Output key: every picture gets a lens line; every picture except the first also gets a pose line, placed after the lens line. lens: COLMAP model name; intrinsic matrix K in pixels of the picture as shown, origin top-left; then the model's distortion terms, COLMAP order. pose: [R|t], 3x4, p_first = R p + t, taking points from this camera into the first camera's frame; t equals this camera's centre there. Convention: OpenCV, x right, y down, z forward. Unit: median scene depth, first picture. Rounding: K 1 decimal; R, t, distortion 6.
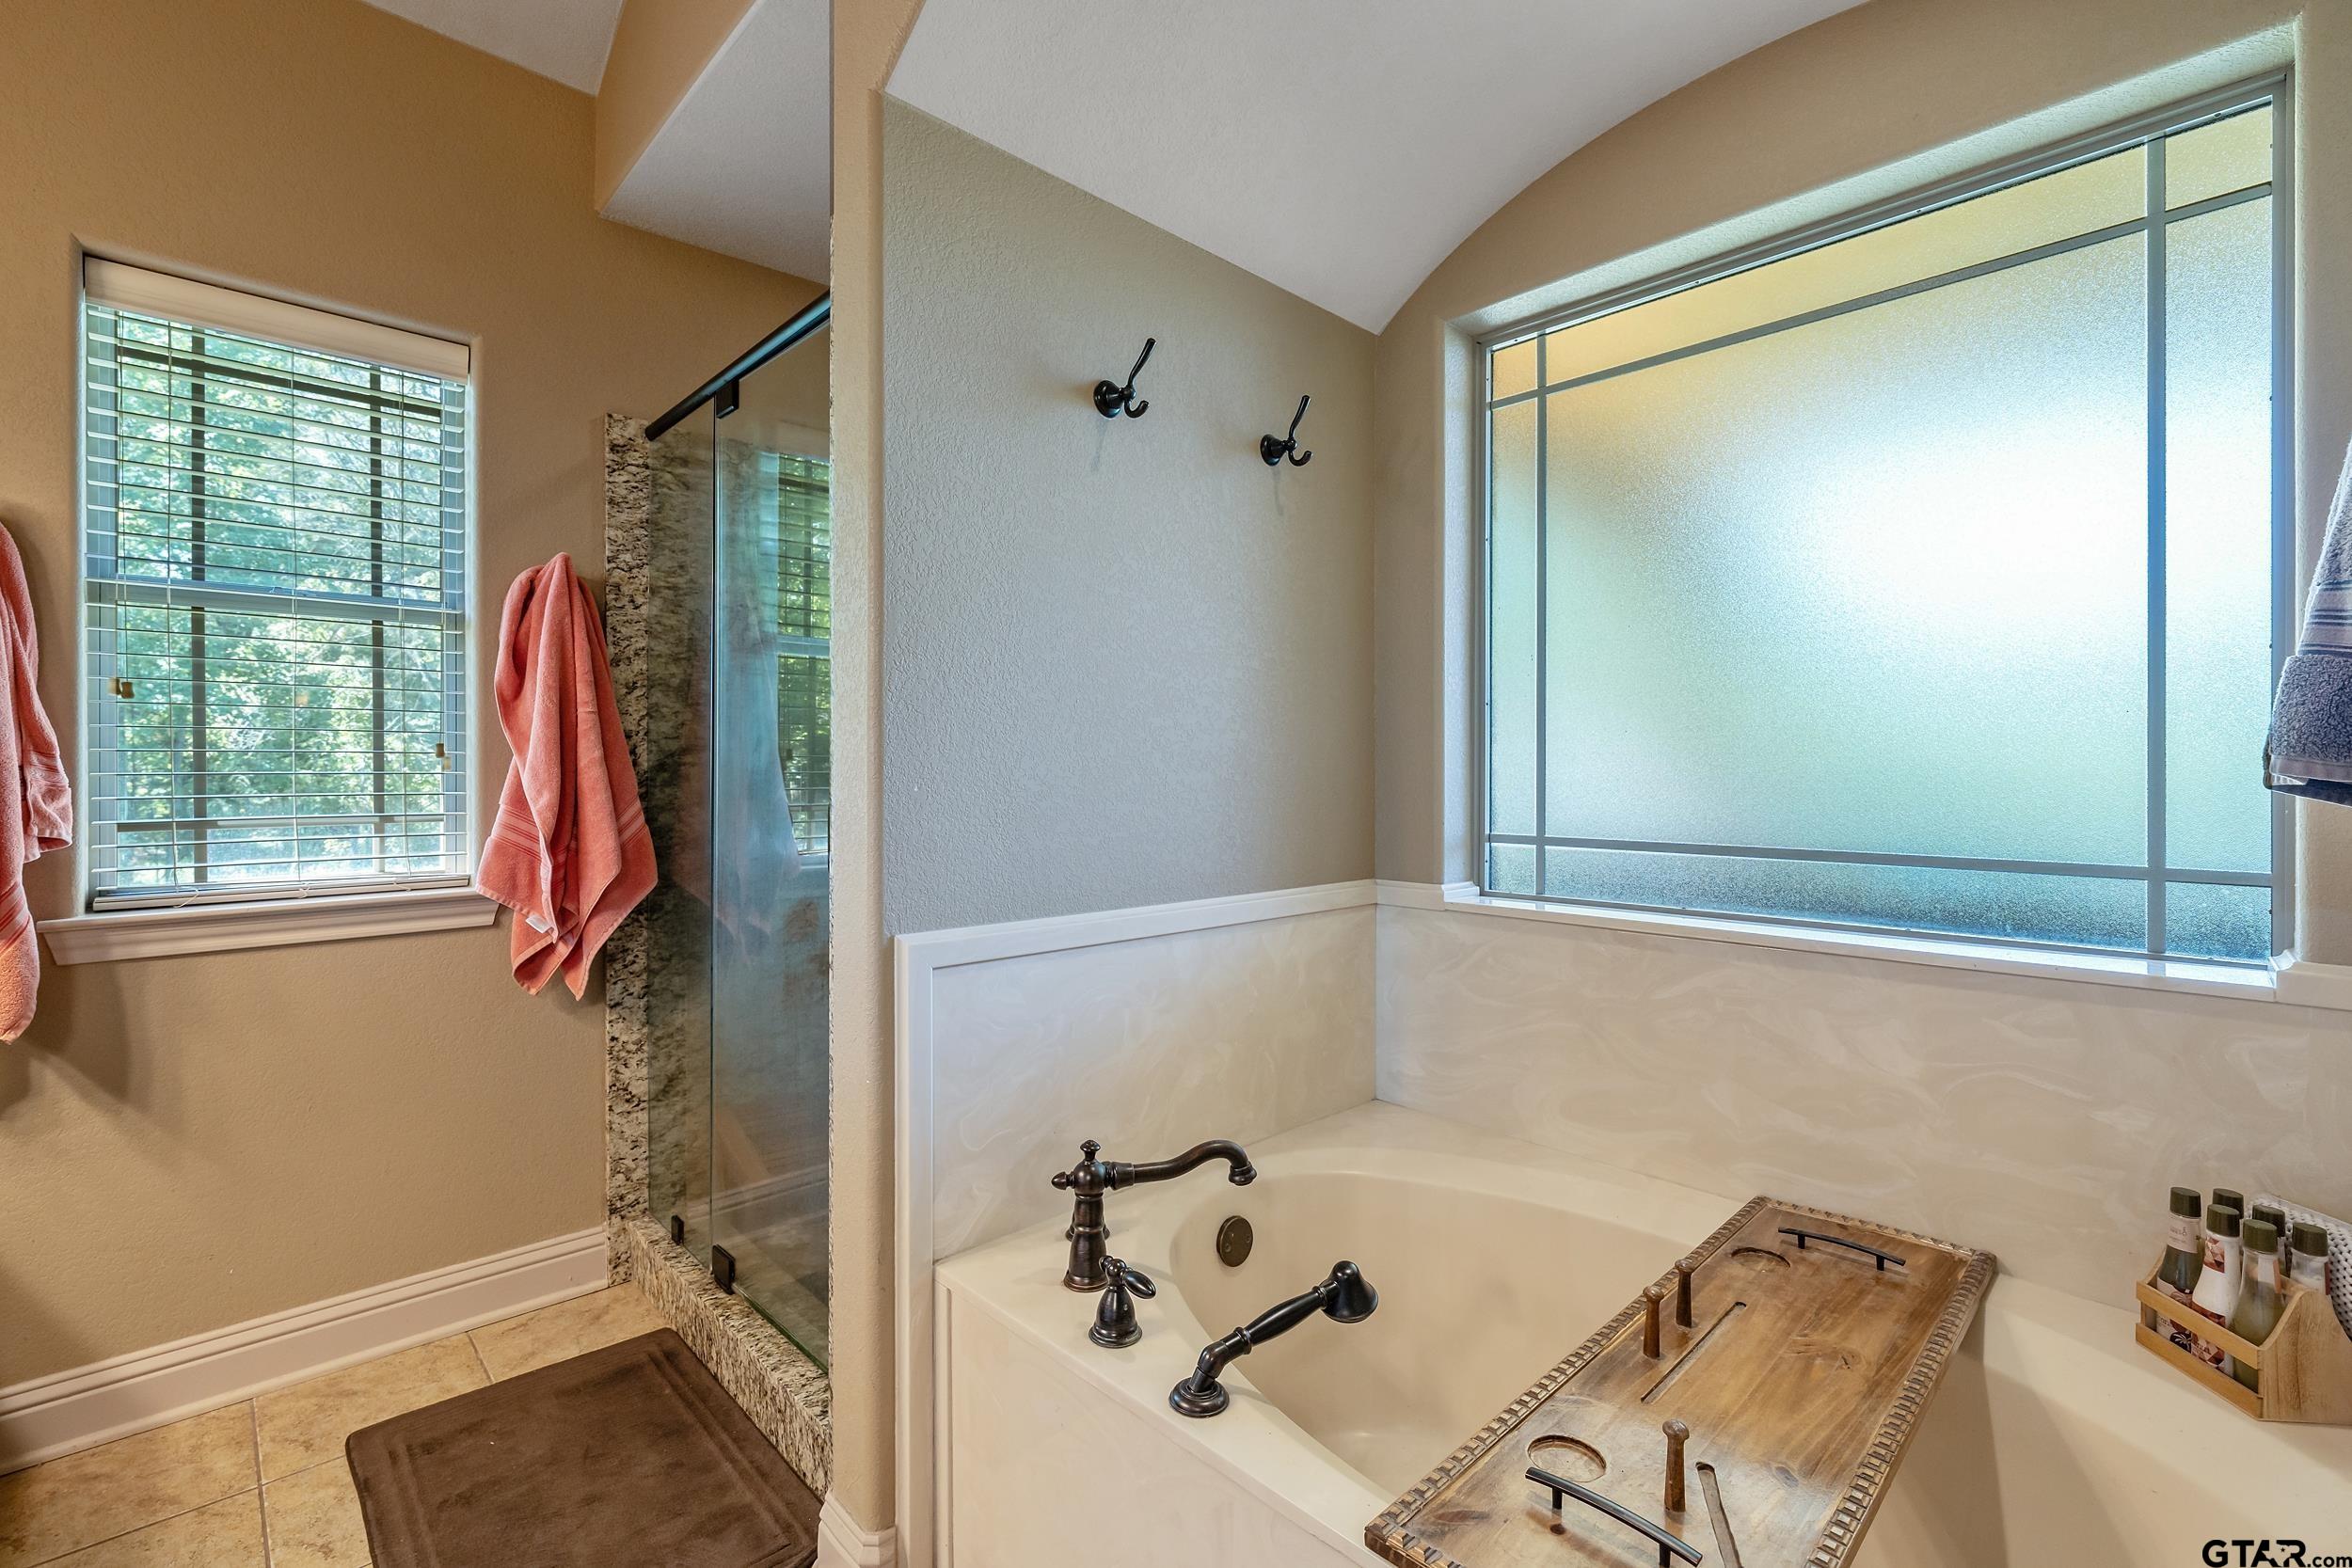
lens RADIAL K [[1036.2, 0, 1172.1], [0, 1036.2, 770.5], [0, 0, 1]] dist [0.002179, -0.000283]
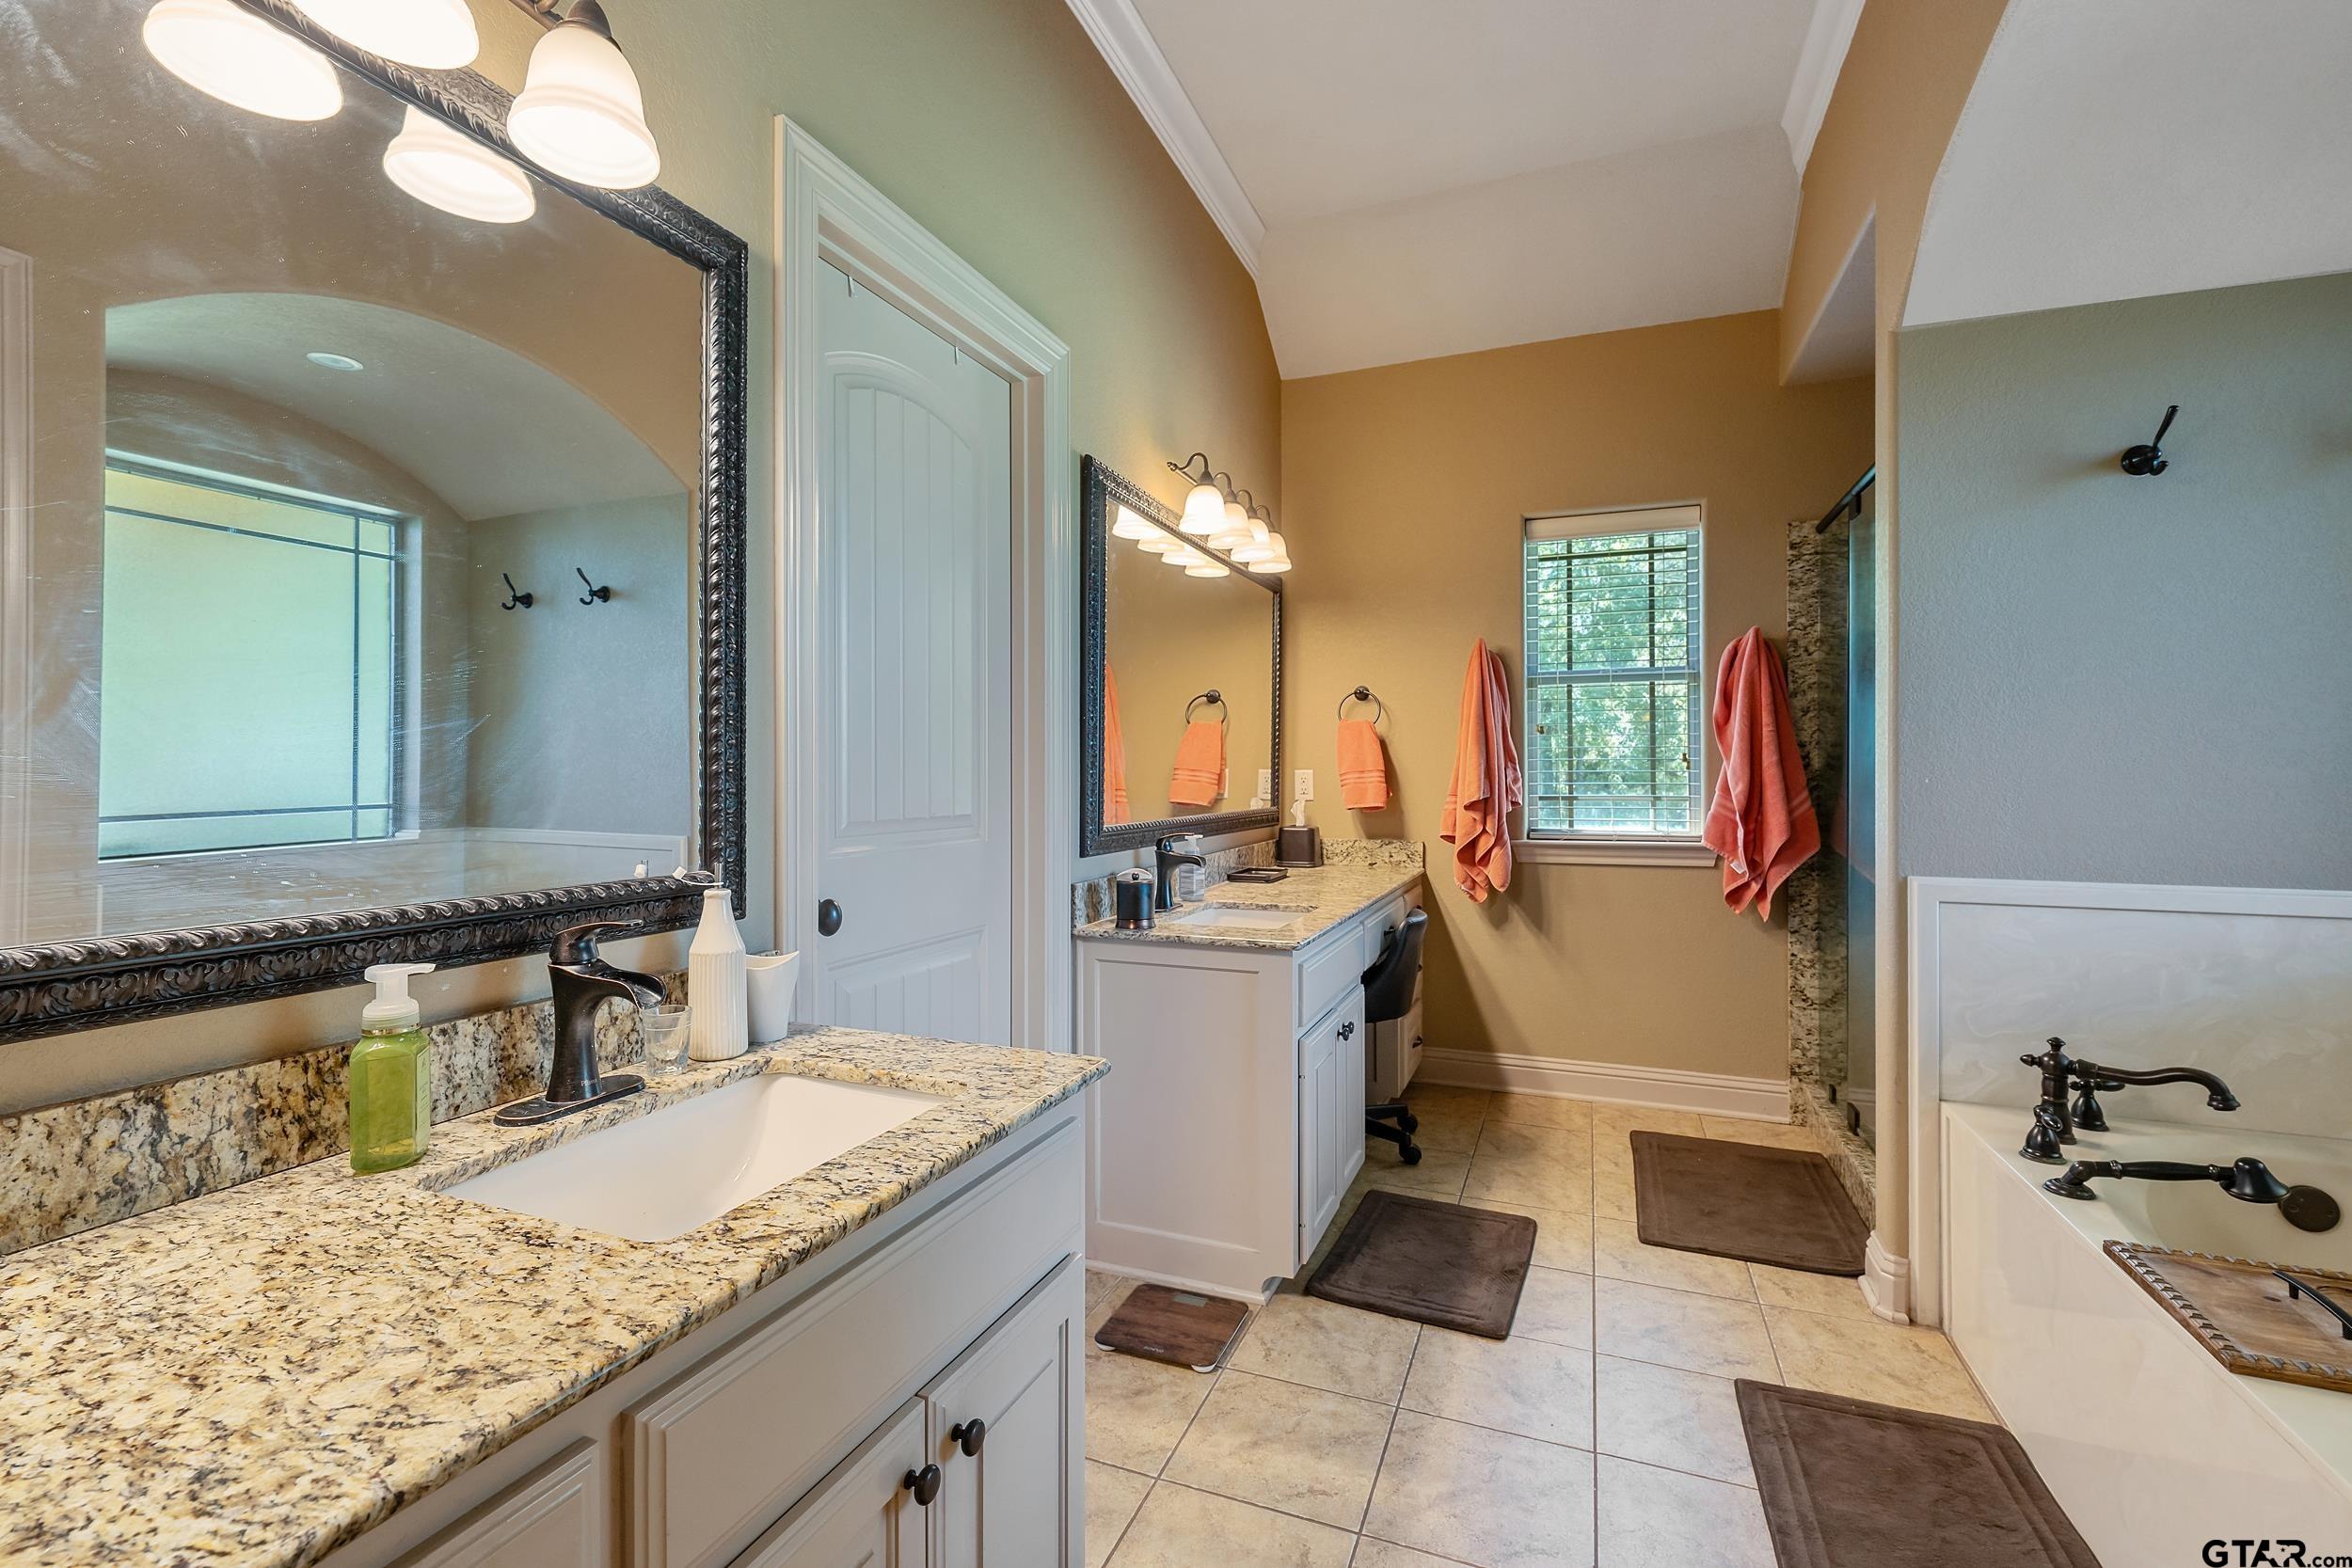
lens RADIAL K [[1036.2, 0, 1172.1], [0, 1036.2, 770.5], [0, 0, 1]] dist [0.002179, -0.000283]
pose [[0.414997, -0.002809, -0.909818, 0.455792], [0.003703, 0.999992, -0.001398, 0.000058], [0.909815, -0.002789, 0.415004, -0.422672]]
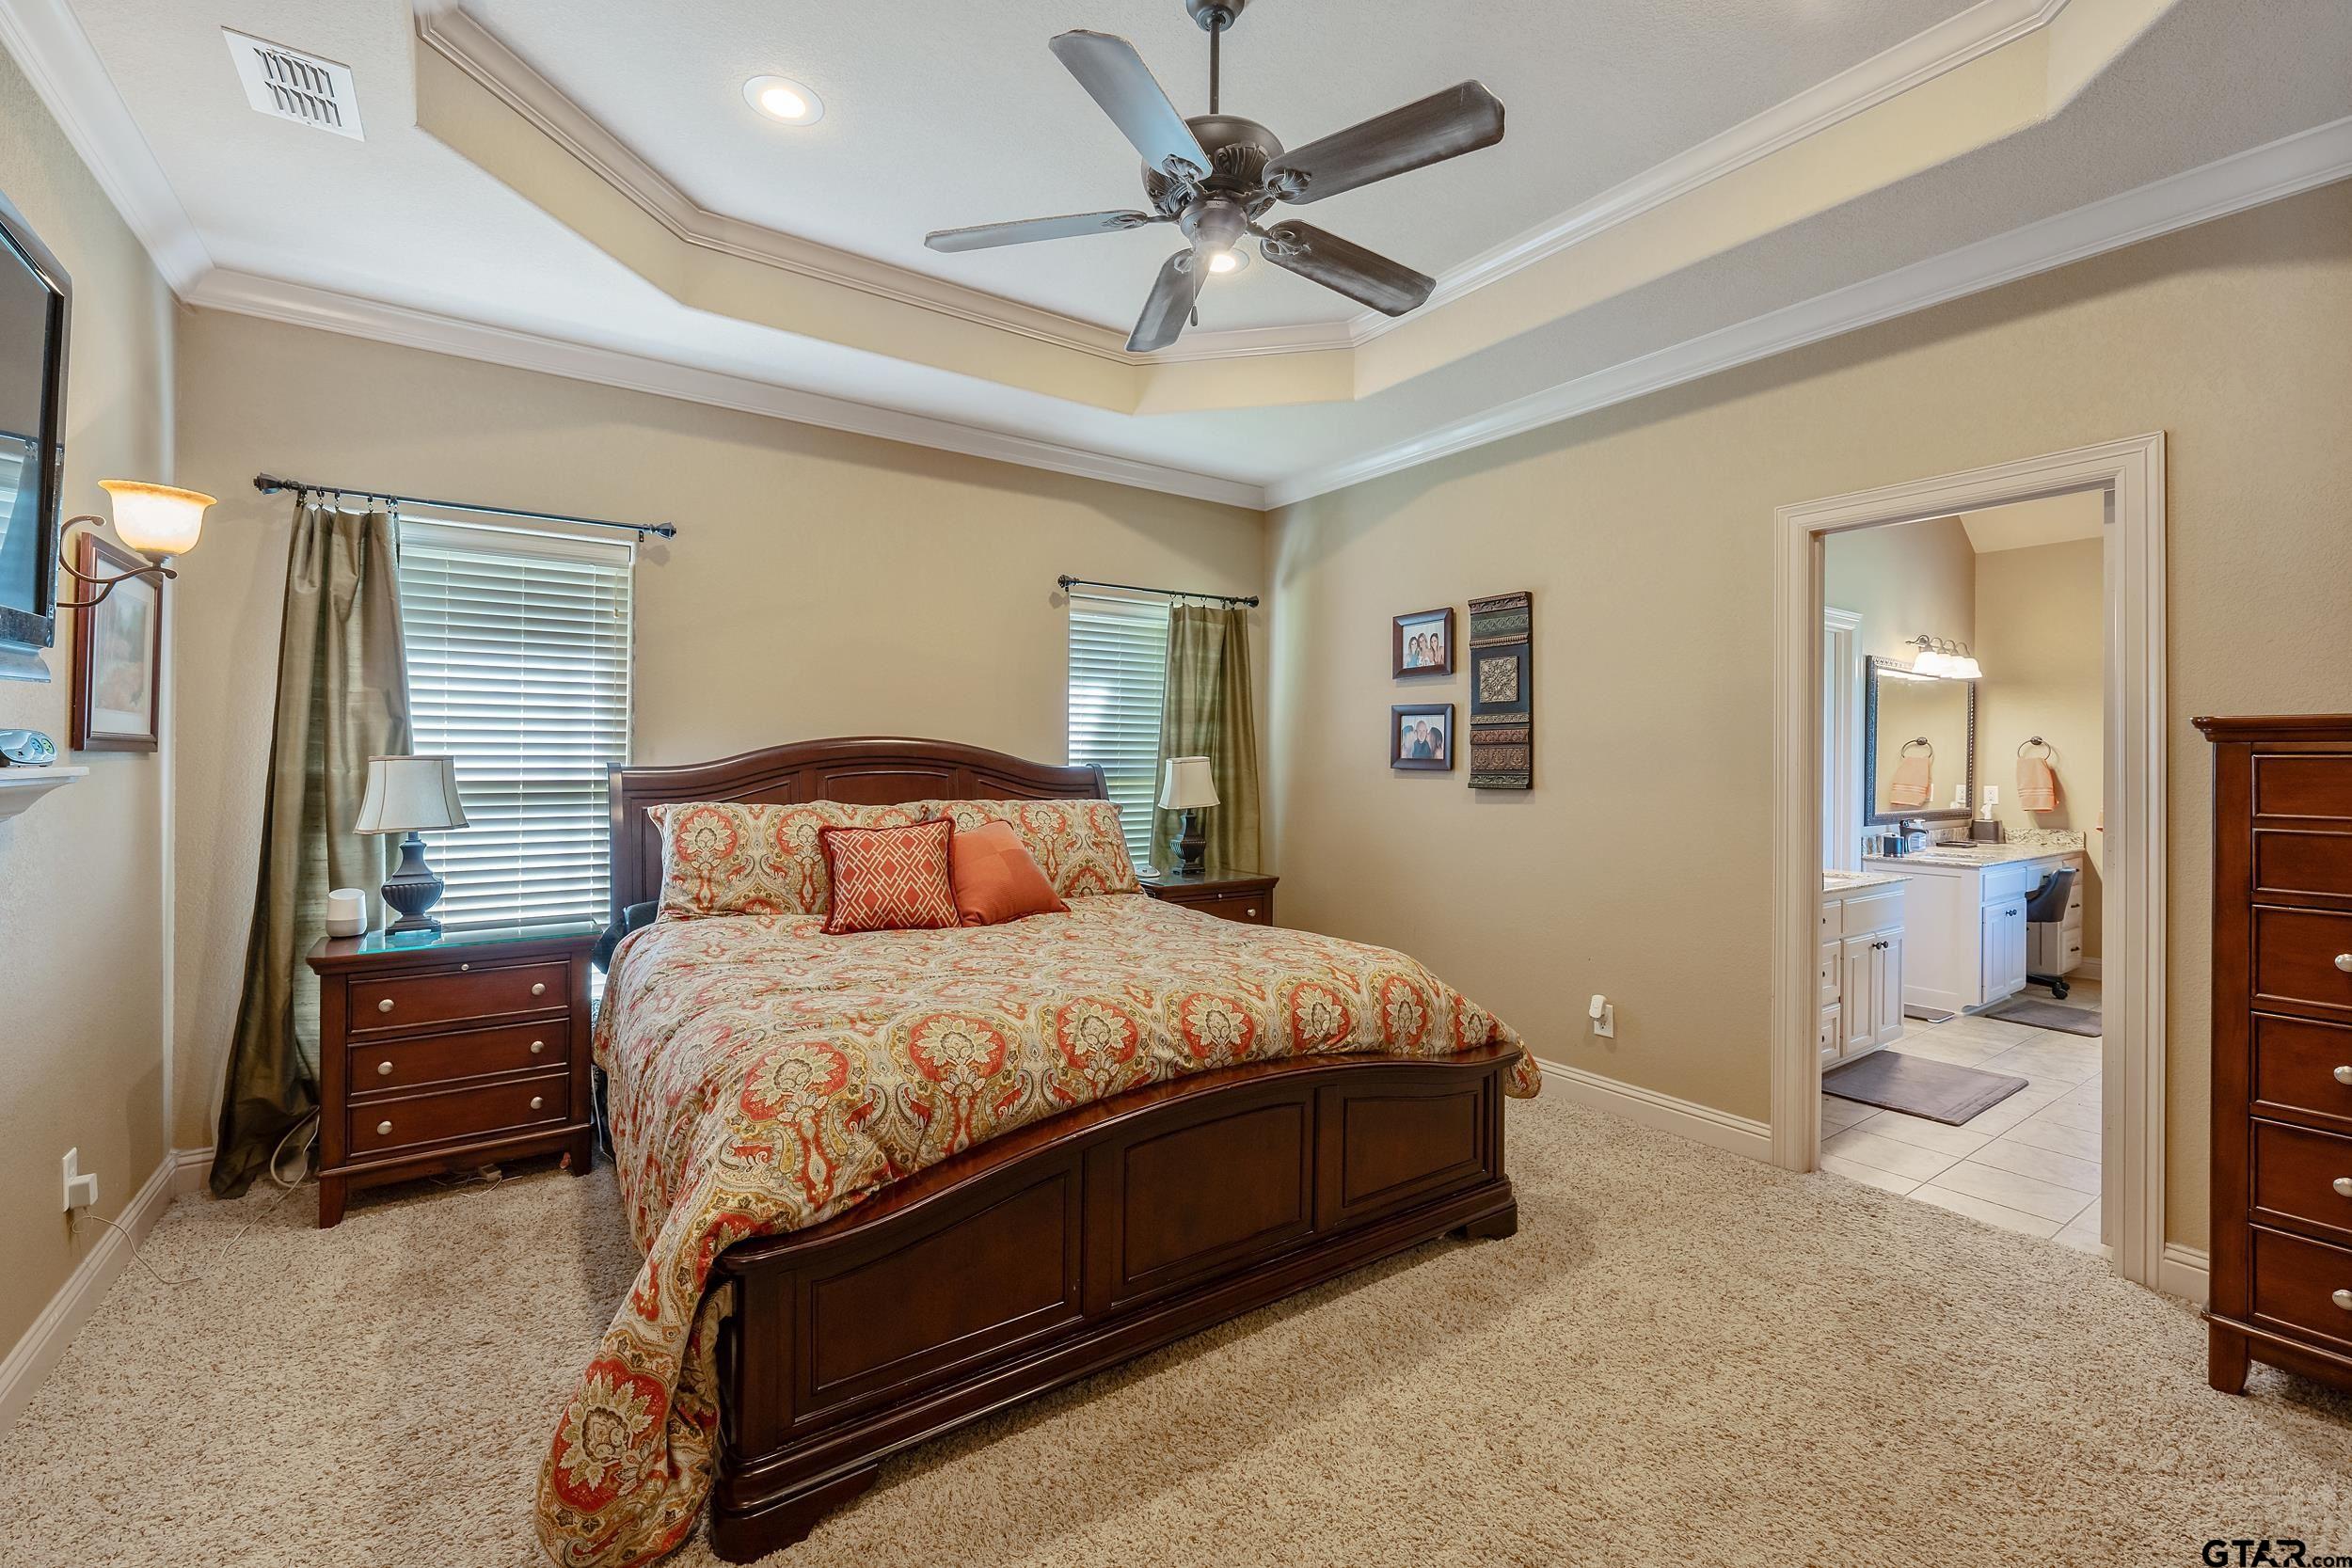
lens RADIAL K [[981.6, 0, 1174.6], [0, 981.6, 761.8], [0, 0, 1]] dist [-0.001770, -0.000292]
pose [[-0.149685, -0.004491, -0.988724, 2.234887], [-0.002183, 0.999989, -0.004212, -0.060982], [0.988731, 0.001528, -0.149693, -1.474955]]
